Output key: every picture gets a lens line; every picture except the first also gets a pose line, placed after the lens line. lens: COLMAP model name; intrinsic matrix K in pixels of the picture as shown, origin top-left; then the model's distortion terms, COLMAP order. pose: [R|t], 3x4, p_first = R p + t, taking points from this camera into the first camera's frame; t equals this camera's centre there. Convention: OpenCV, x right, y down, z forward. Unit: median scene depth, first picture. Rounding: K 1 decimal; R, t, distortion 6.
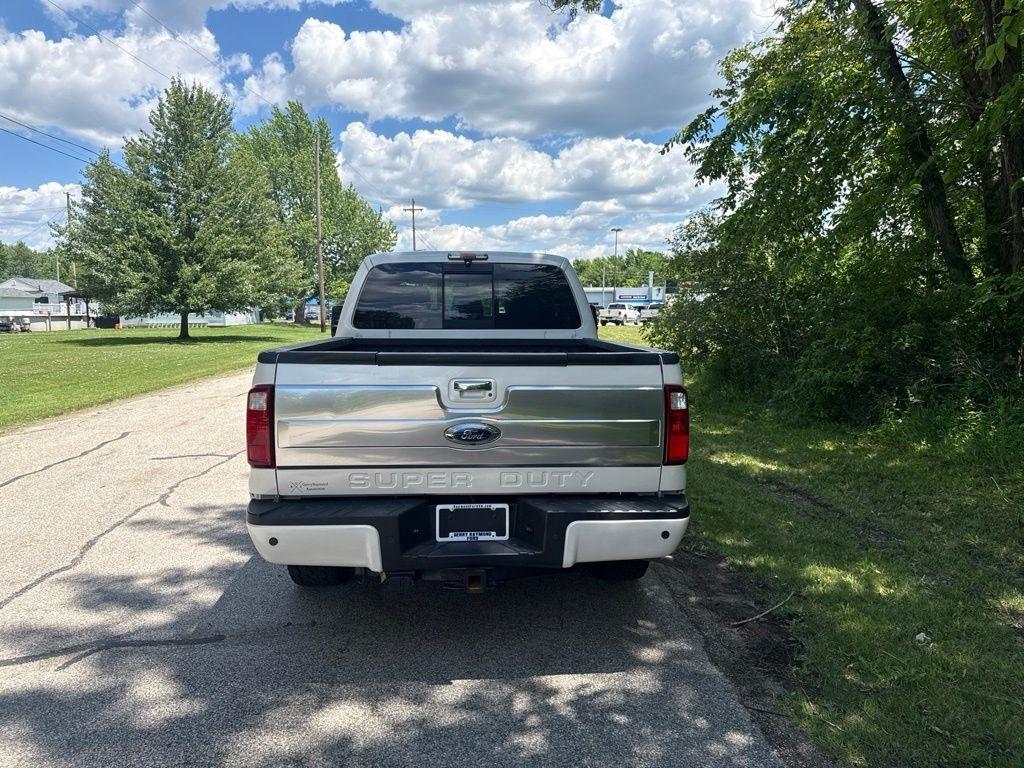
lens RADIAL K [[714.8, 0, 505.2], [0, 714.8, 396.5], [0, 0, 1]] dist [0.033572, -0.046897]
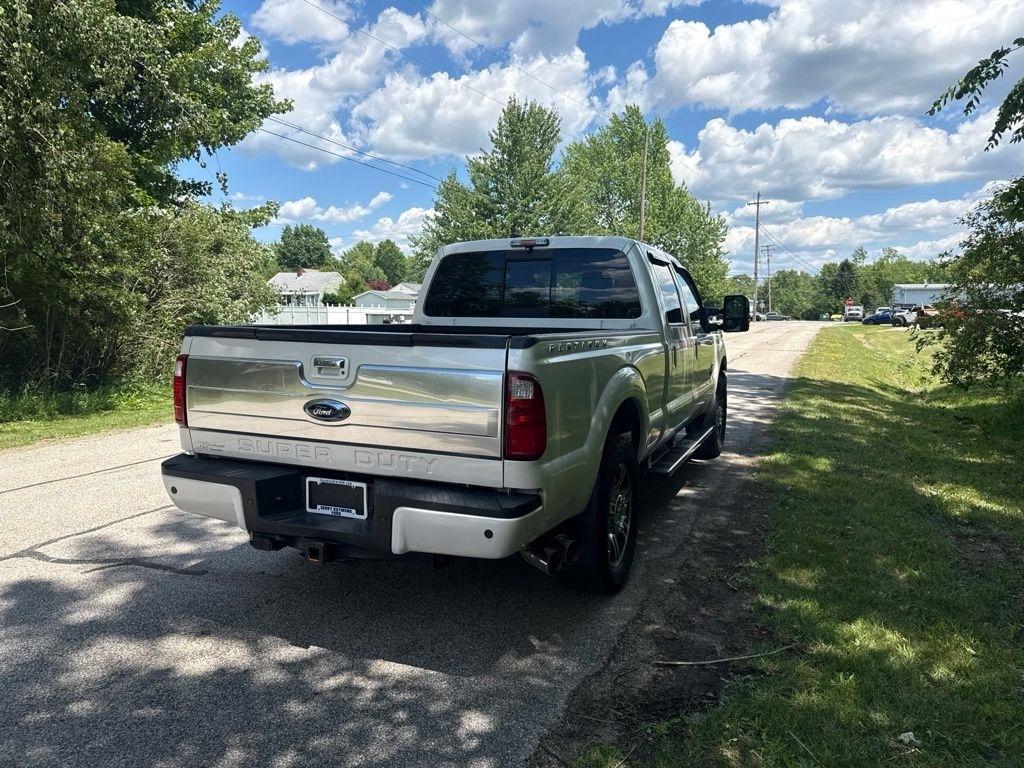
lens RADIAL K [[714.8, 0, 501.6], [0, 714.8, 393.6], [0, 0, 1]] dist [0.033572, -0.046897]
pose [[0.889785, 0.056157, -0.452912, 0.524037], [-0.058036, 0.998267, 0.009757, 0.003646], [0.452675, 0.017603, 0.891502, 0.158862]]
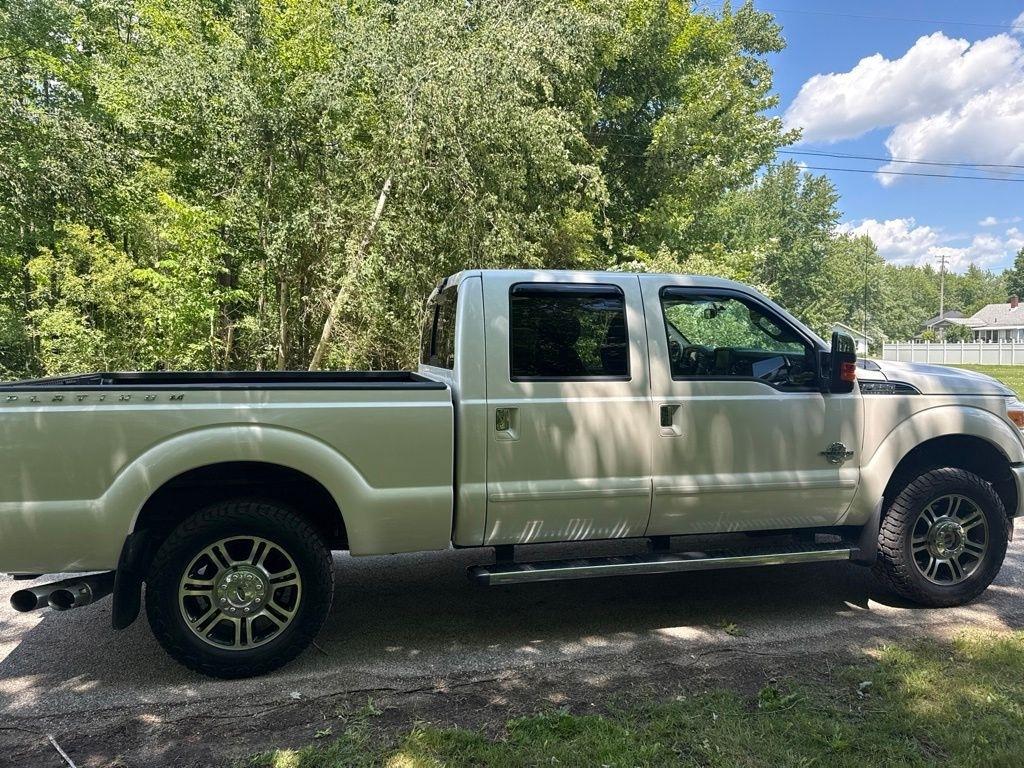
lens RADIAL K [[714.8, 0, 506.7], [0, 714.8, 380.7], [0, 0, 1]] dist [0.033572, -0.046897]
pose [[0.168766, 0.041901, -0.984765, 1.178541], [-0.109429, 0.993716, 0.023528, -0.151979], [0.979563, 0.103791, 0.172291, 1.328178]]
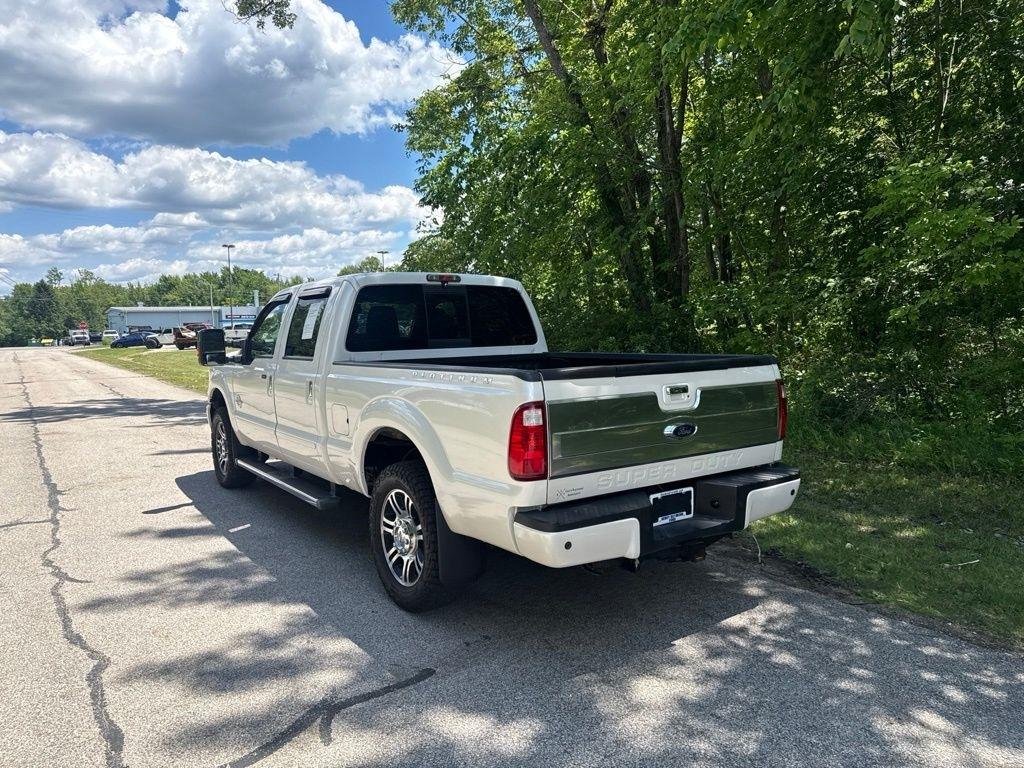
lens RADIAL K [[714.8, 0, 511.3], [0, 714.8, 392.0], [0, 0, 1]] dist [0.033572, -0.046897]
pose [[0.852148, -0.066333, 0.519080, -0.736512], [0.083039, 0.996506, -0.008979, -0.019086], [-0.516671, 0.050755, 0.854679, 0.096920]]
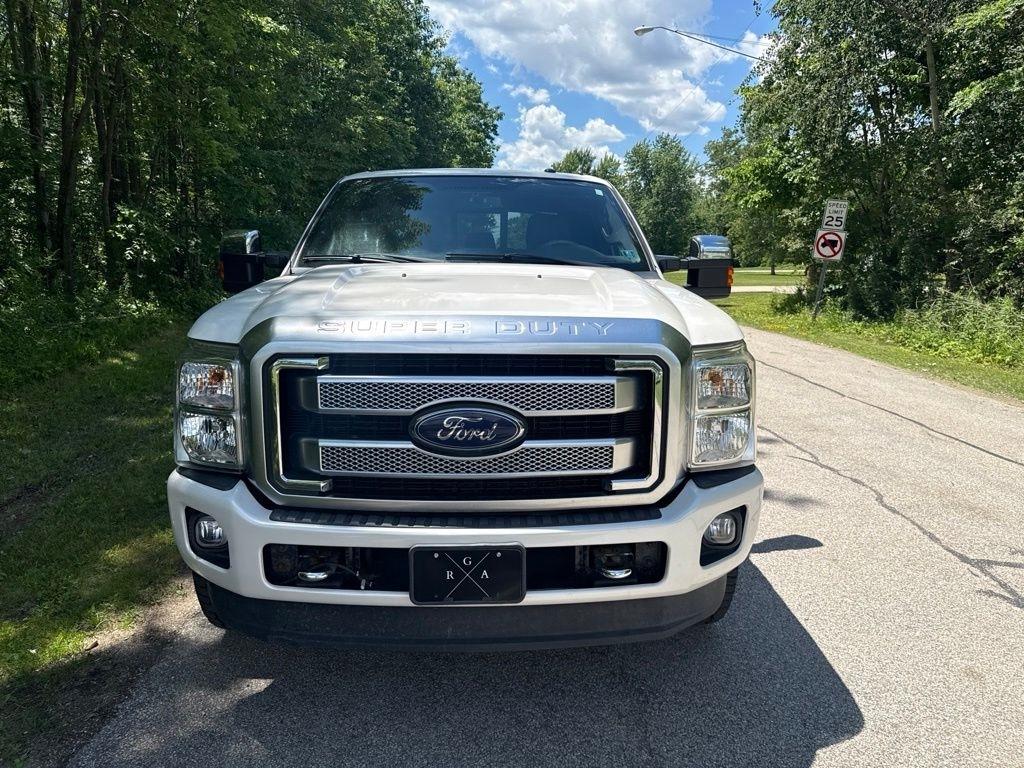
lens RADIAL K [[740.8, 0, 509.6], [0, 740.8, 381.5], [0, 0, 1]] dist [0.012635, -0.010964]
pose [[-0.999602, -0.021150, 0.018666, -0.170959], [-0.014951, 0.958347, 0.285216, -0.346233], [-0.023921, 0.284823, -0.958282, 3.029658]]
